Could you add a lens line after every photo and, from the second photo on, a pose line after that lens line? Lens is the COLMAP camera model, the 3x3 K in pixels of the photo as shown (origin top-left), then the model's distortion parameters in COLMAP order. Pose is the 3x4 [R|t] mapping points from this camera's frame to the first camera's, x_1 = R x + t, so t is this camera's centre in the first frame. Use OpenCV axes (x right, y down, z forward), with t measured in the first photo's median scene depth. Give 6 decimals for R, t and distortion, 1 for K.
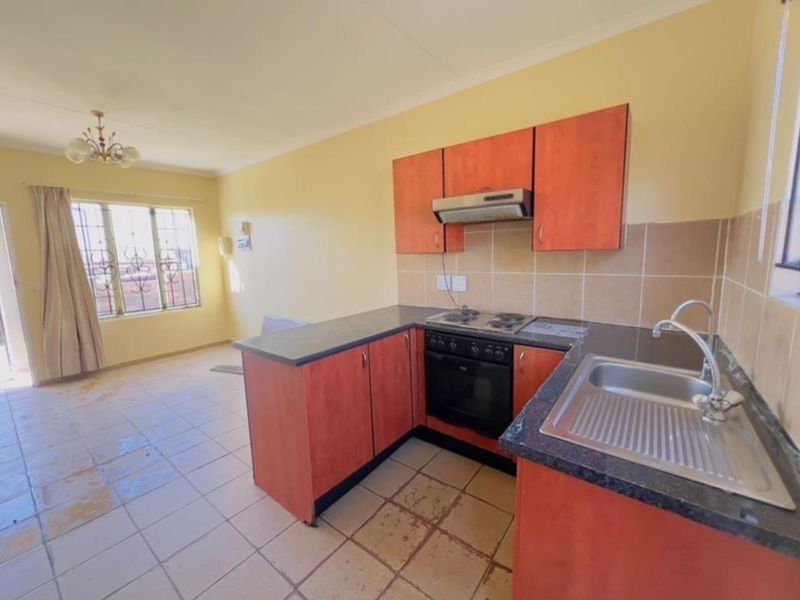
lens RADIAL K [[329.6, 0, 400.0], [0, 329.6, 300.0], [0, 0, 1]] dist [0.000210, 0.000049]
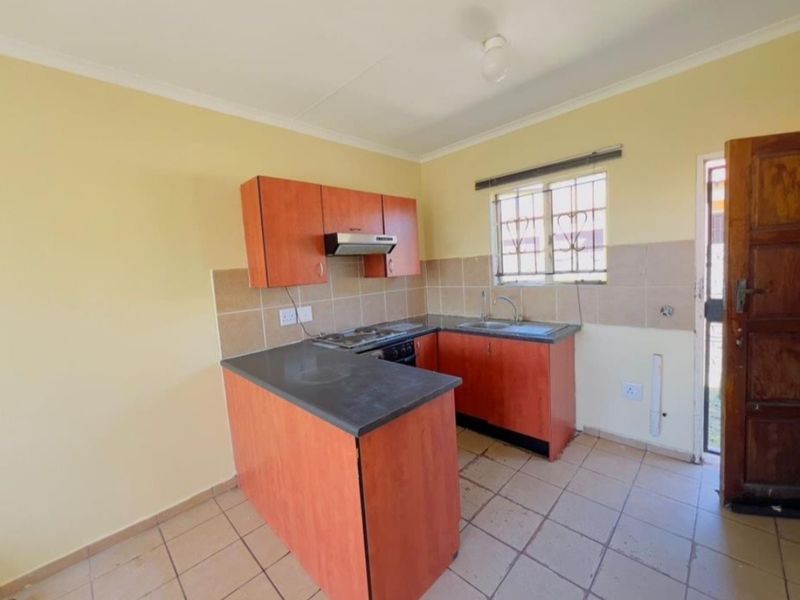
lens RADIAL K [[329.6, 0, 400.0], [0, 329.6, 300.0], [0, 0, 1]] dist [0.000210, 0.000049]
pose [[0.126571, -0.077182, 0.988950, -0.917304], [0.201808, 0.978122, 0.050508, -0.100421], [-0.971212, 0.193185, 0.139378, 0.674604]]
